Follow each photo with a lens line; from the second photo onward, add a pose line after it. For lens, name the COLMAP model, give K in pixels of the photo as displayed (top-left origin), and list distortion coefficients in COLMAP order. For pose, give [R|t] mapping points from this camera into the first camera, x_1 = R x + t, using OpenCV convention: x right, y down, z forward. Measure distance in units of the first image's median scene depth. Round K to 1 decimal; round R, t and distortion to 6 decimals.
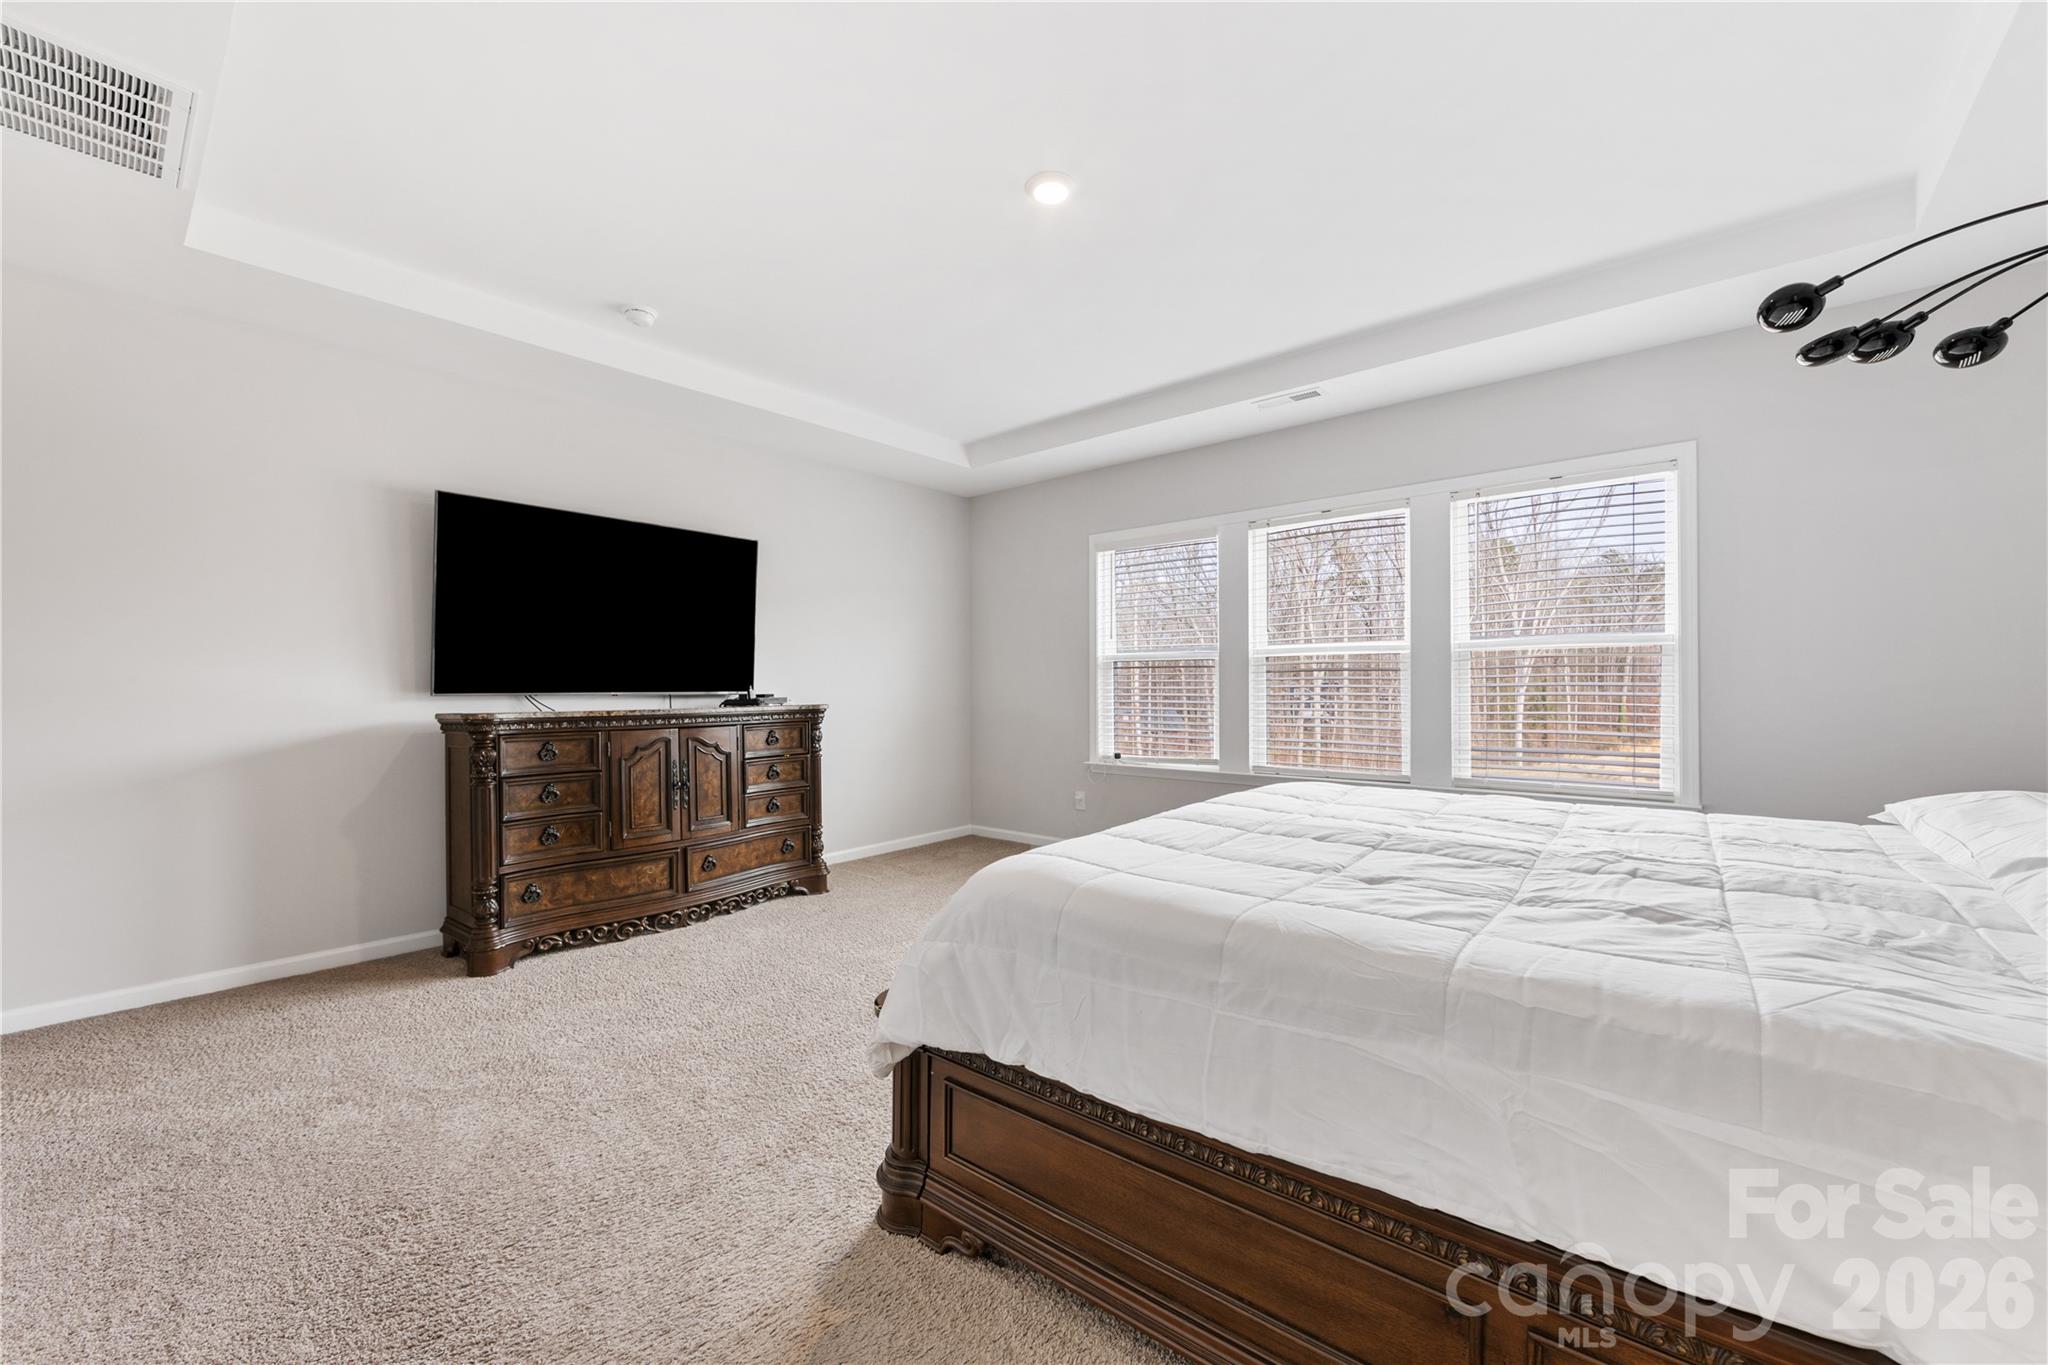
lens RADIAL K [[801.2, 0, 1021.4], [0, 801.2, 687.9], [0, 0, 1]] dist [-0.002372, -0.000229]
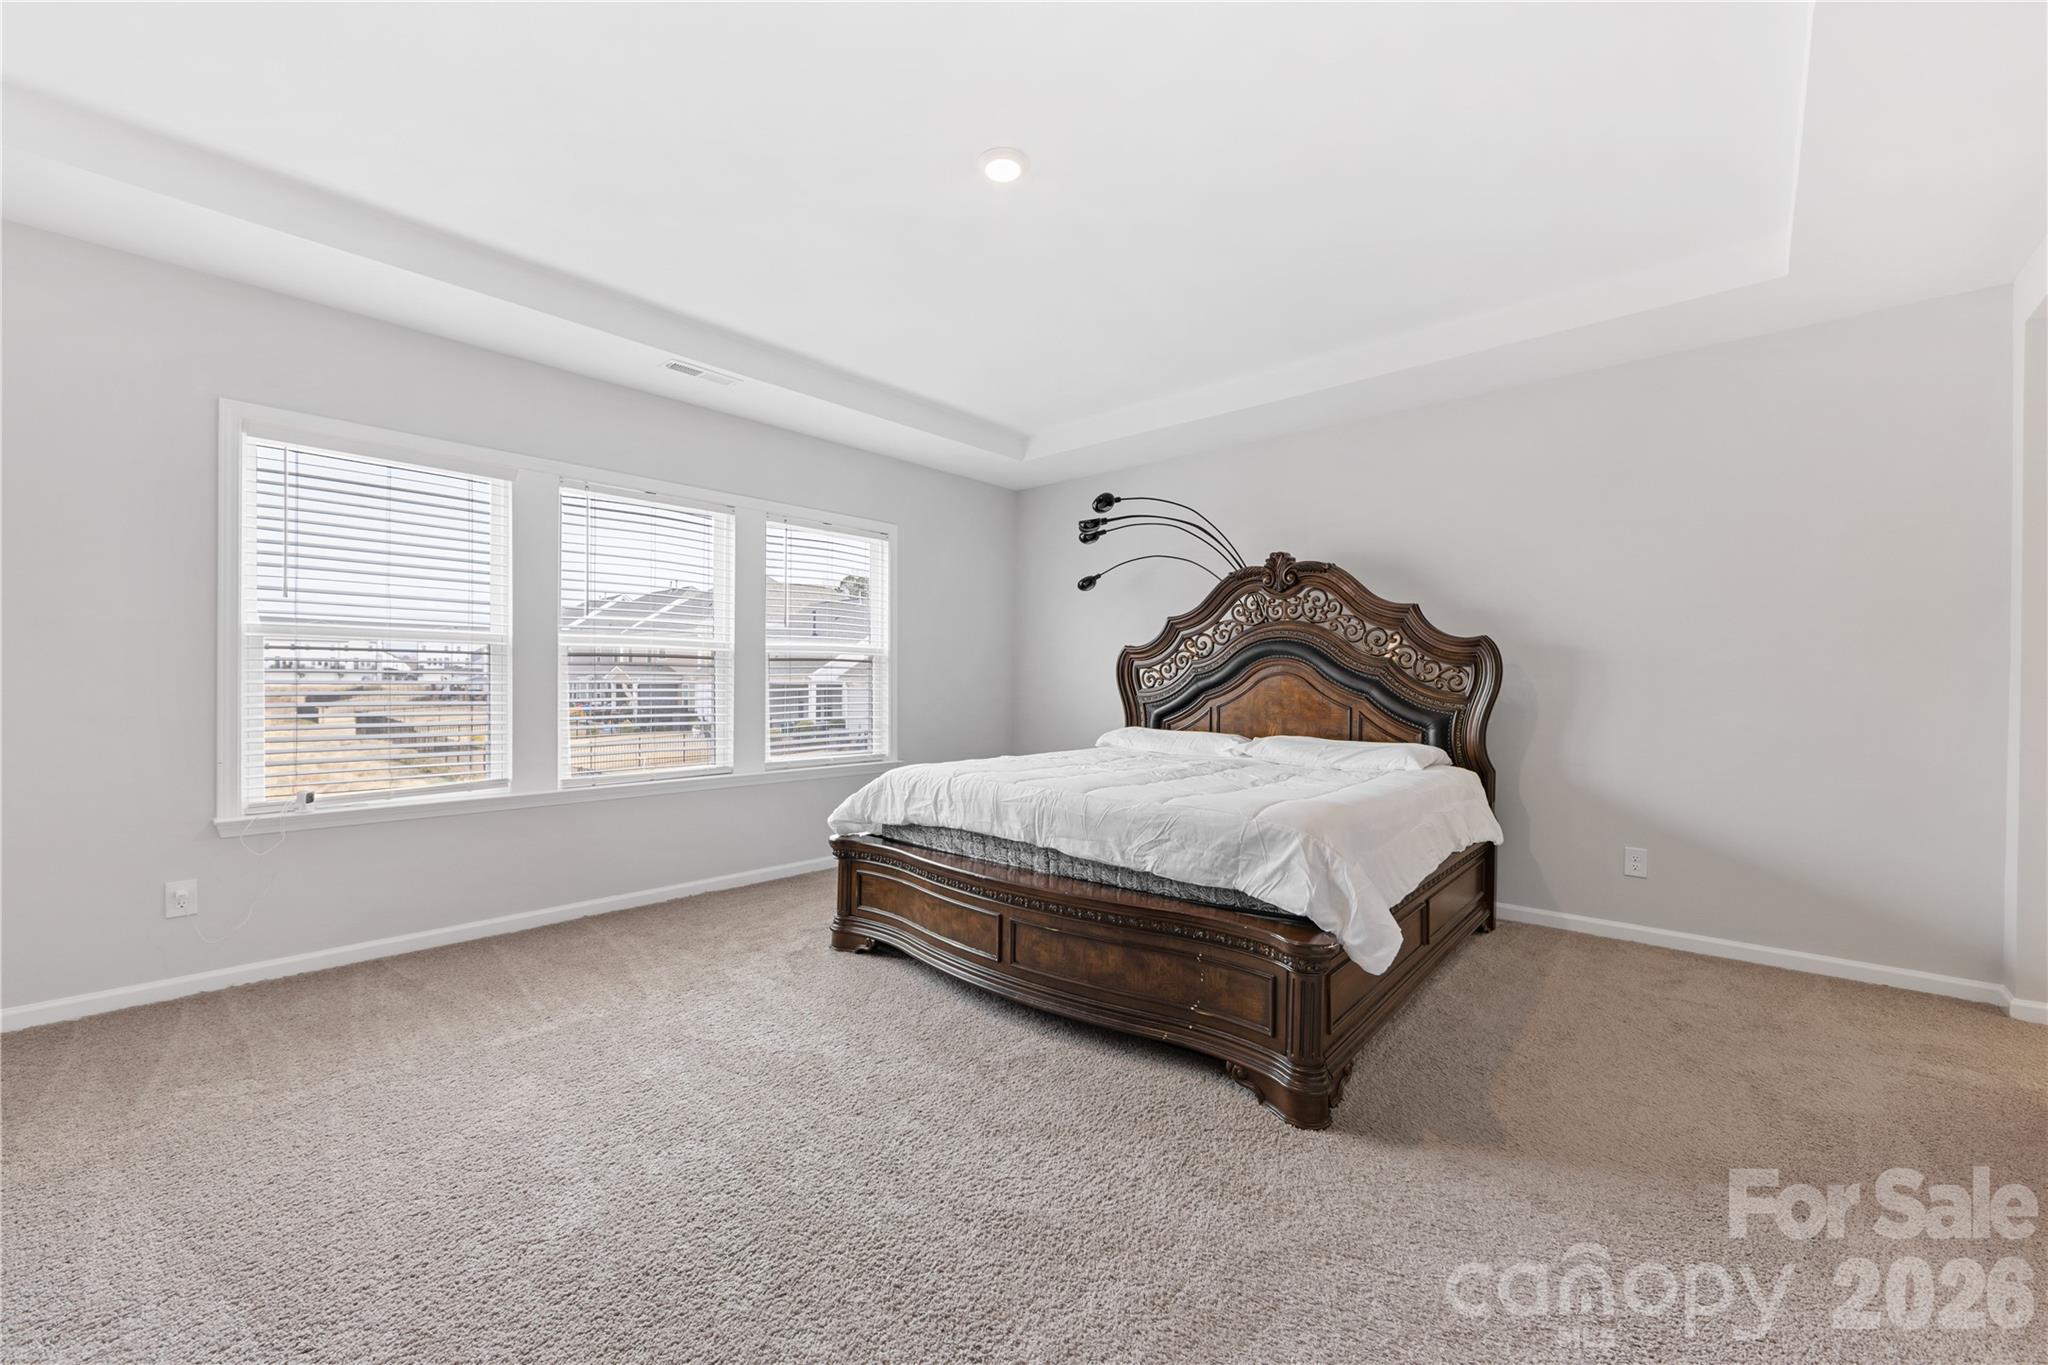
lens RADIAL K [[801.2, 0, 1021.4], [0, 801.2, 687.9], [0, 0, 1]] dist [-0.002372, -0.000229]
pose [[0.014750, -0.004898, 0.999879, -0.586822], [-0.002446, 0.999985, 0.004934, 0.000043], [-0.999888, -0.002518, 0.014738, 0.596667]]
